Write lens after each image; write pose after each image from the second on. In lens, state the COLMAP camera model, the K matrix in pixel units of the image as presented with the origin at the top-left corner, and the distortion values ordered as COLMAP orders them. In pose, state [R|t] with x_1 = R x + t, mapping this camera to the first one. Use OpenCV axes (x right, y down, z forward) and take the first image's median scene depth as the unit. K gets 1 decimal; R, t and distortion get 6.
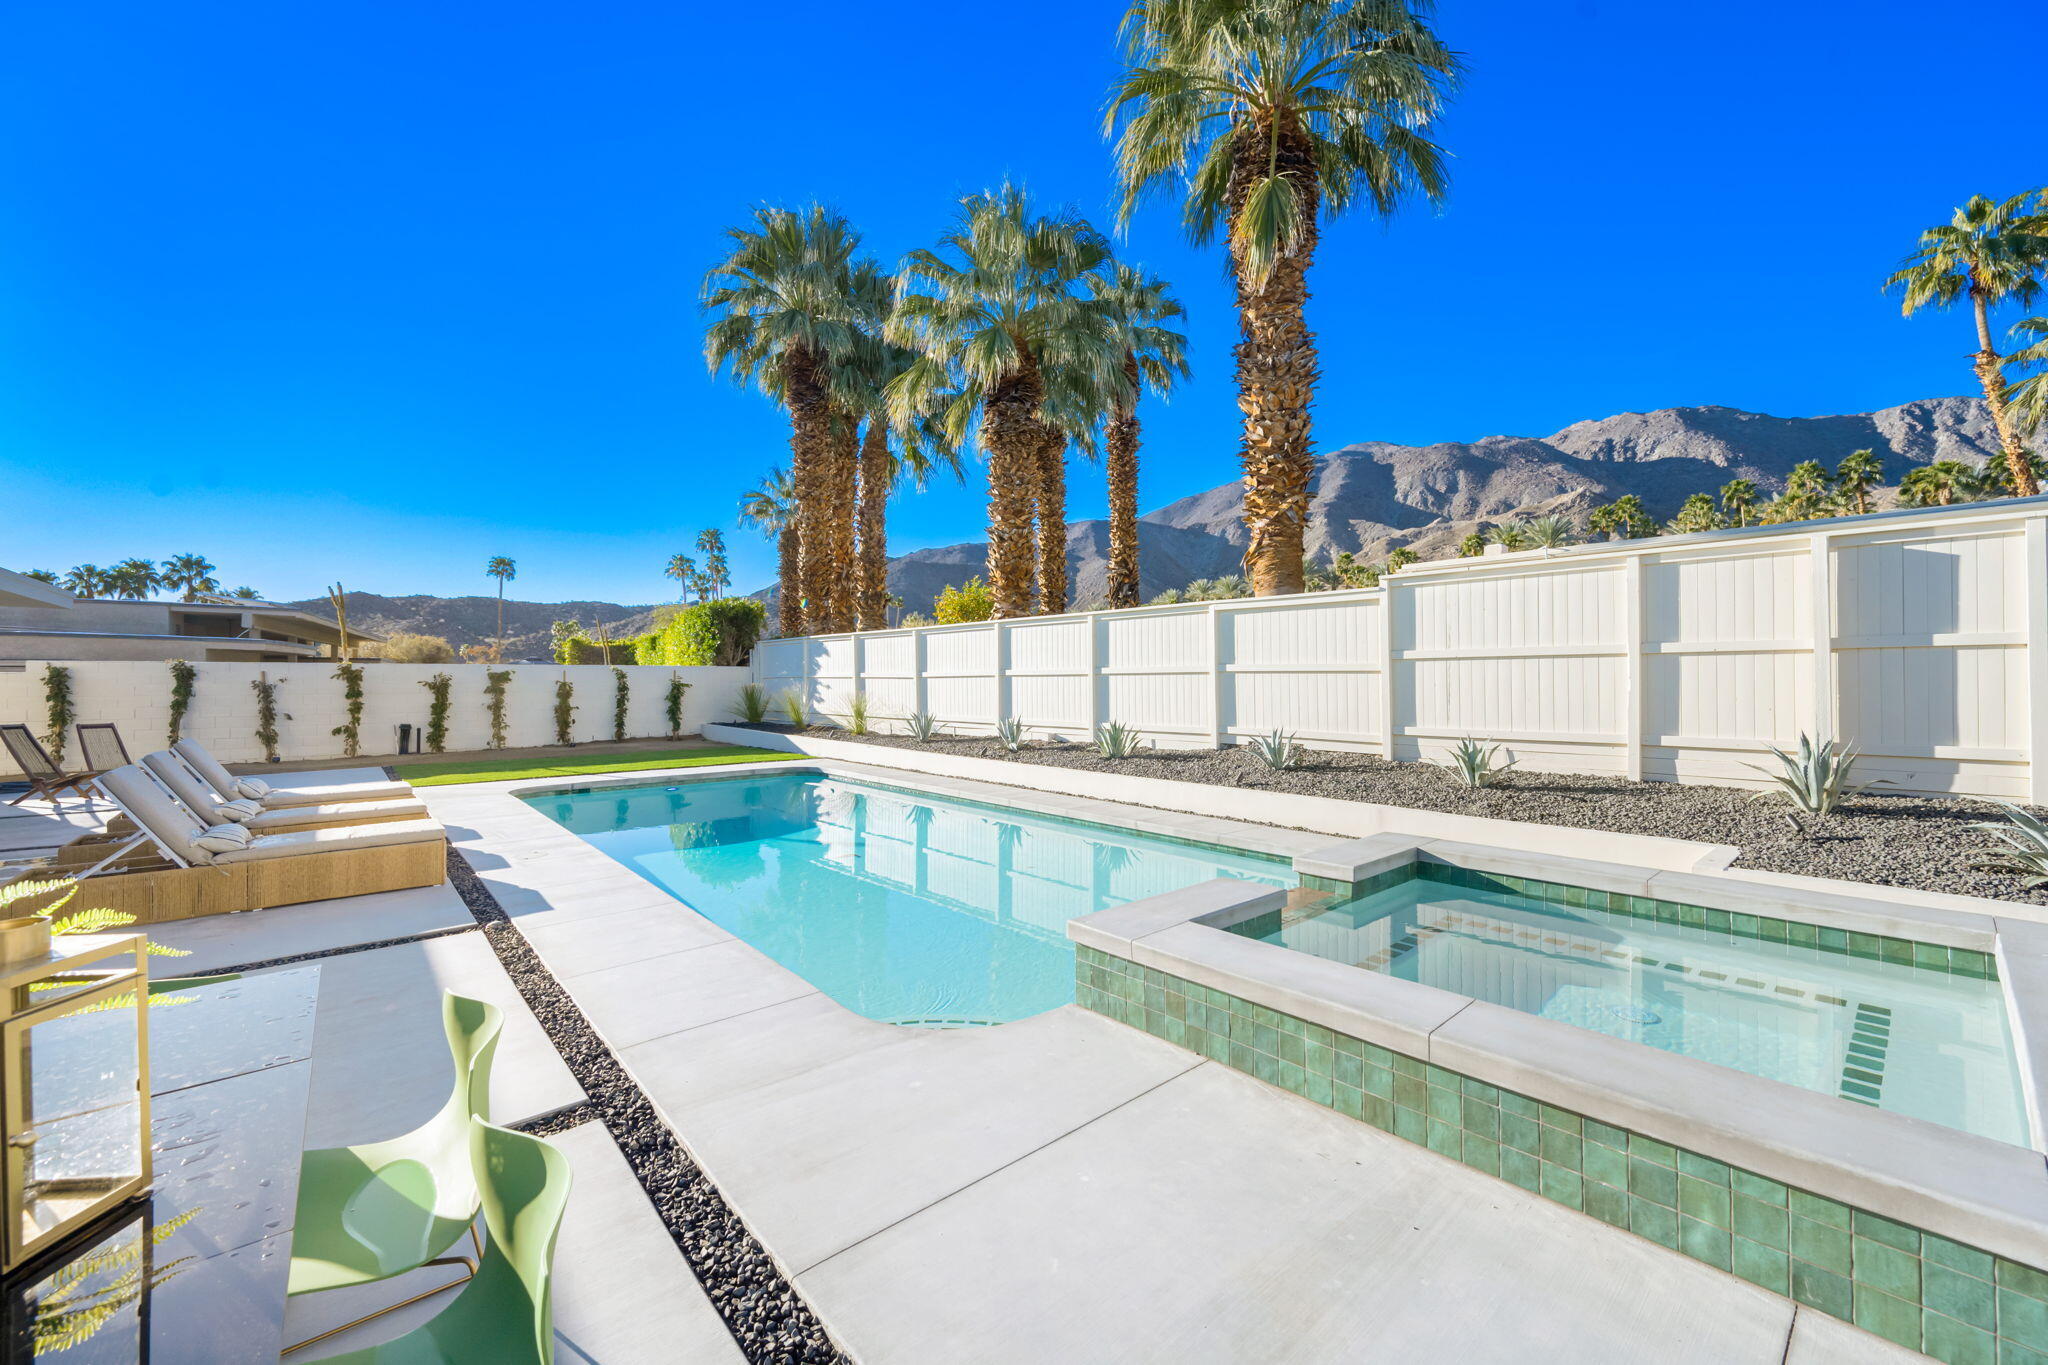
lens RADIAL K [[810.4, 0, 1024.4], [0, 810.4, 677.1], [0, 0, 1]] dist [-0.000572, -0.000239]
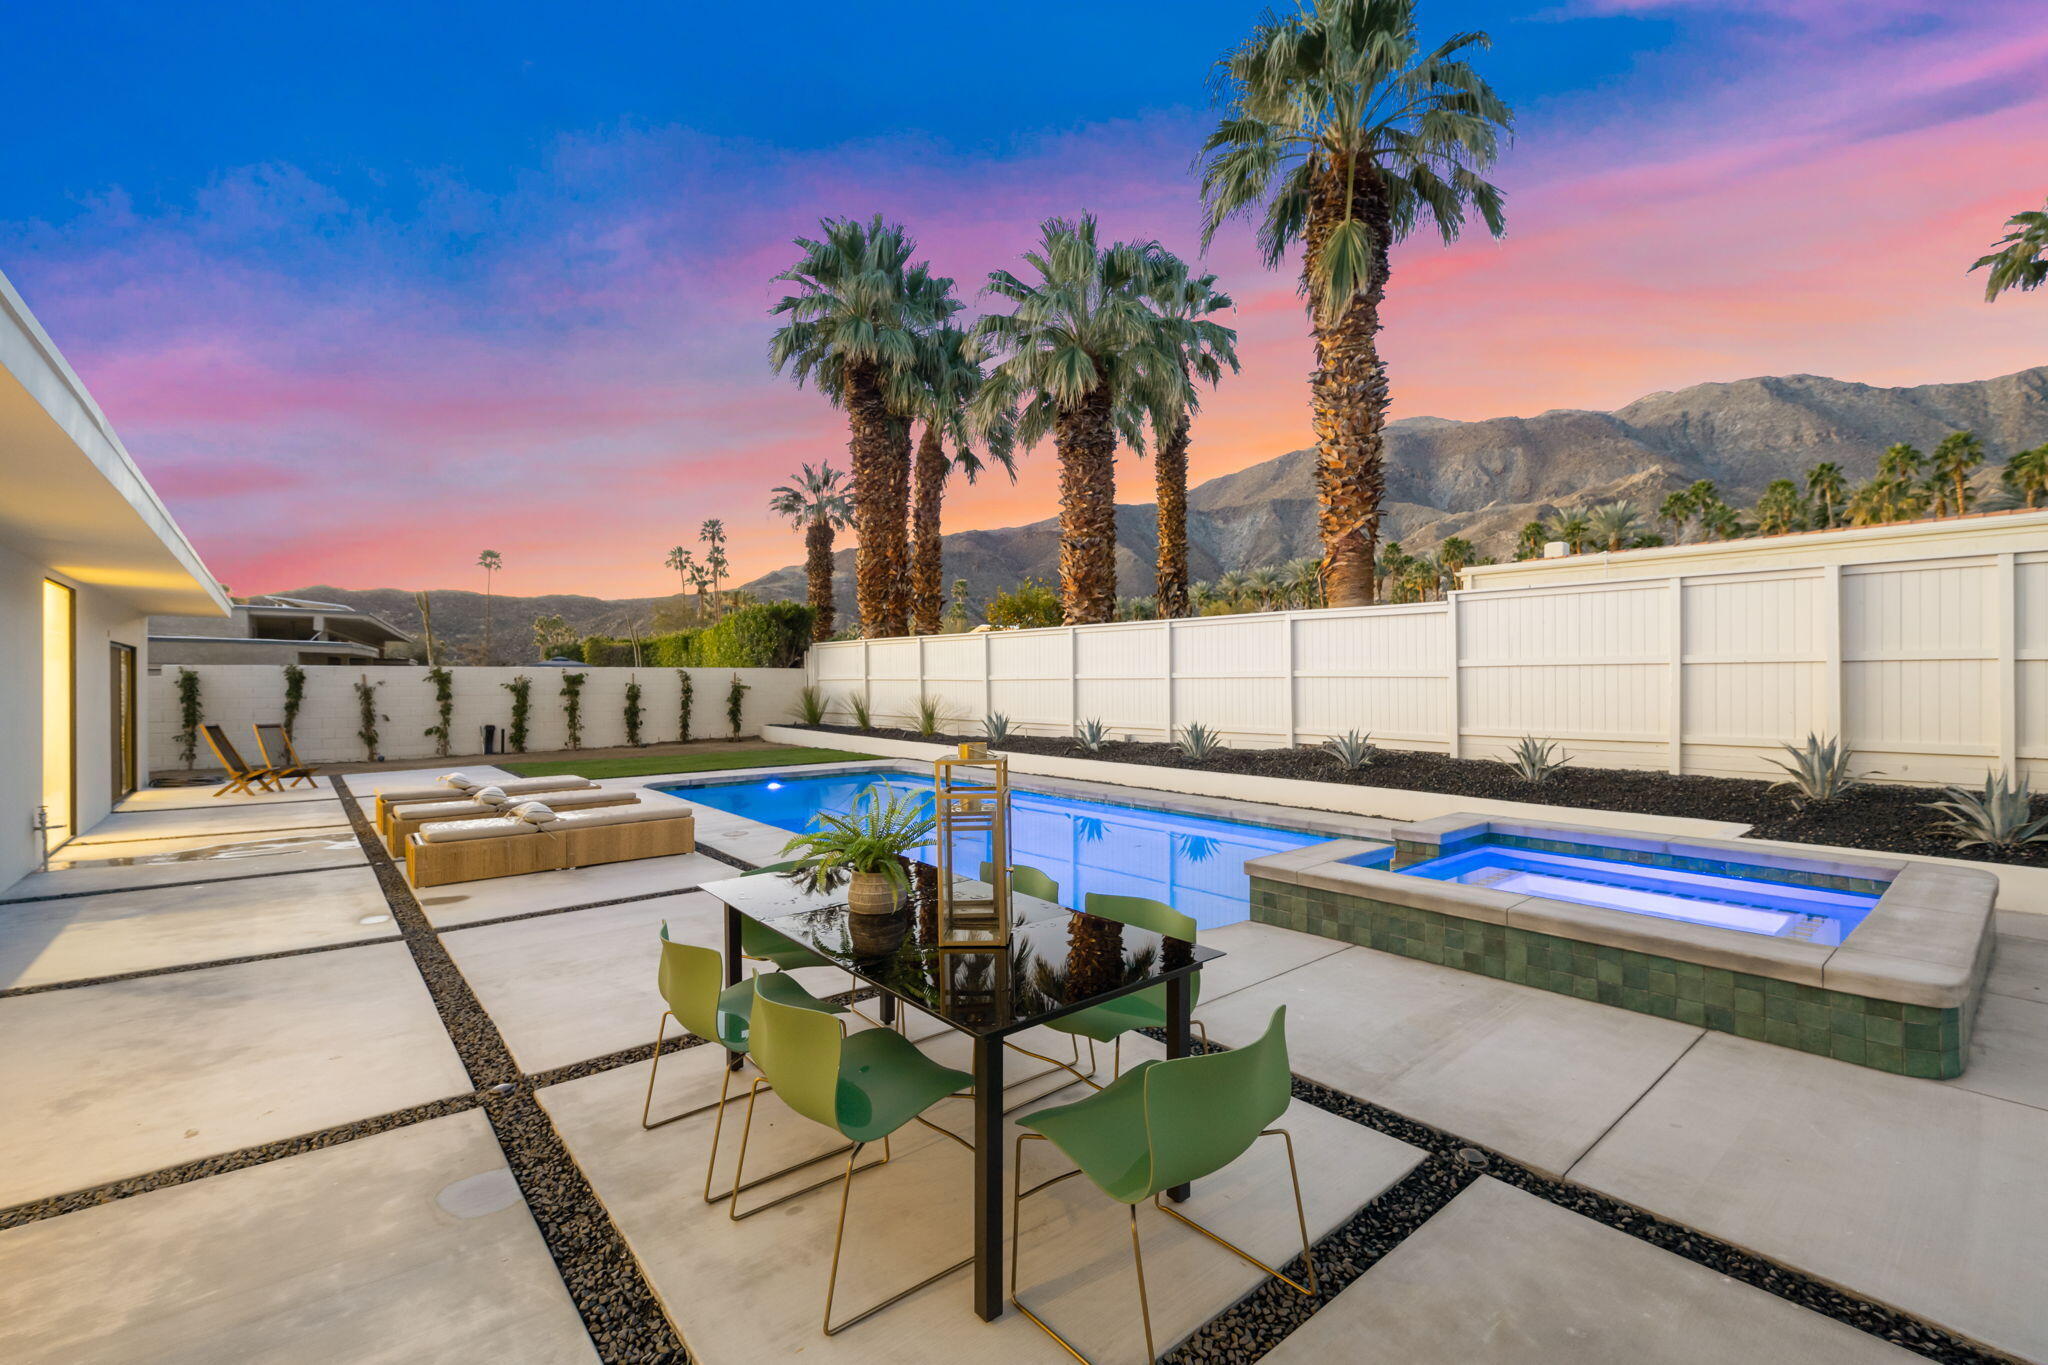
lens RADIAL K [[884.4, 0, 1022.1], [0, 884.4, 684.1], [0, 0, 1]] dist [0.004183, -0.001919]
pose [[0.999868, 0.000498, -0.016250, -0.067407], [-0.000349, 0.999958, 0.009186, -0.005018], [0.016254, -0.009179, 0.999826, -0.119892]]
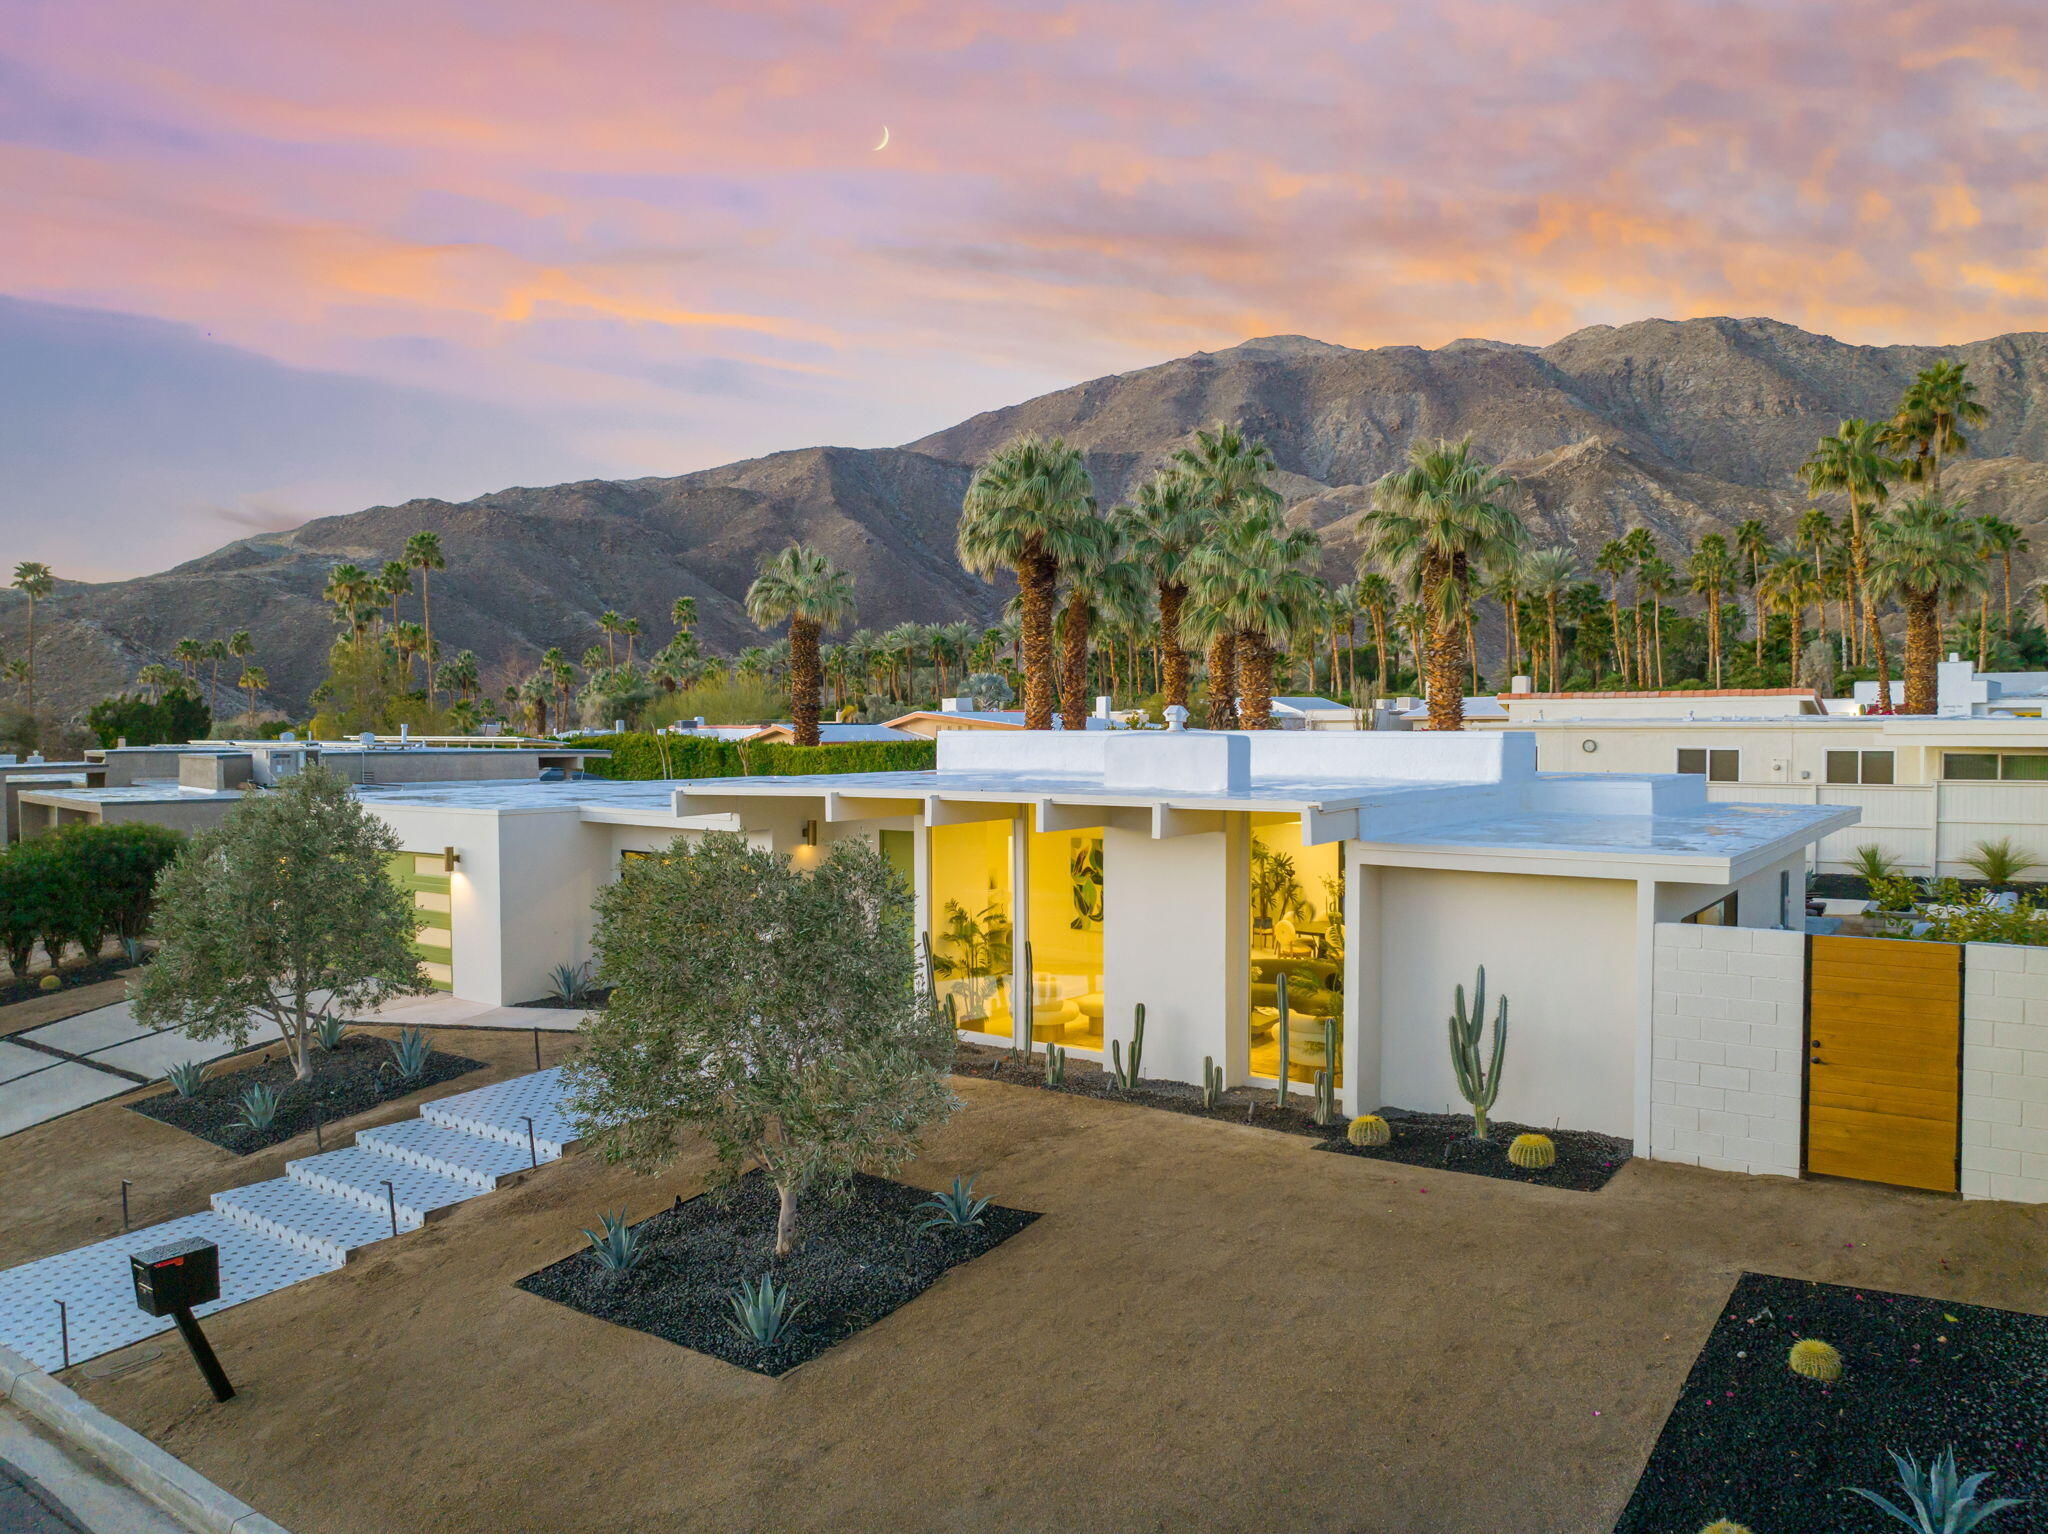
lens RADIAL K [[1429.9, 0, 1036.7], [0, 1429.9, 764.3], [0, 0, 1]] dist [-0.032815, -0.001872]
pose [[0.973187, -0.005366, 0.229951, -0.936208], [-0.000923, 0.999629, 0.027237, -0.147224], [-0.230012, -0.026719, 0.972821, -1.380725]]
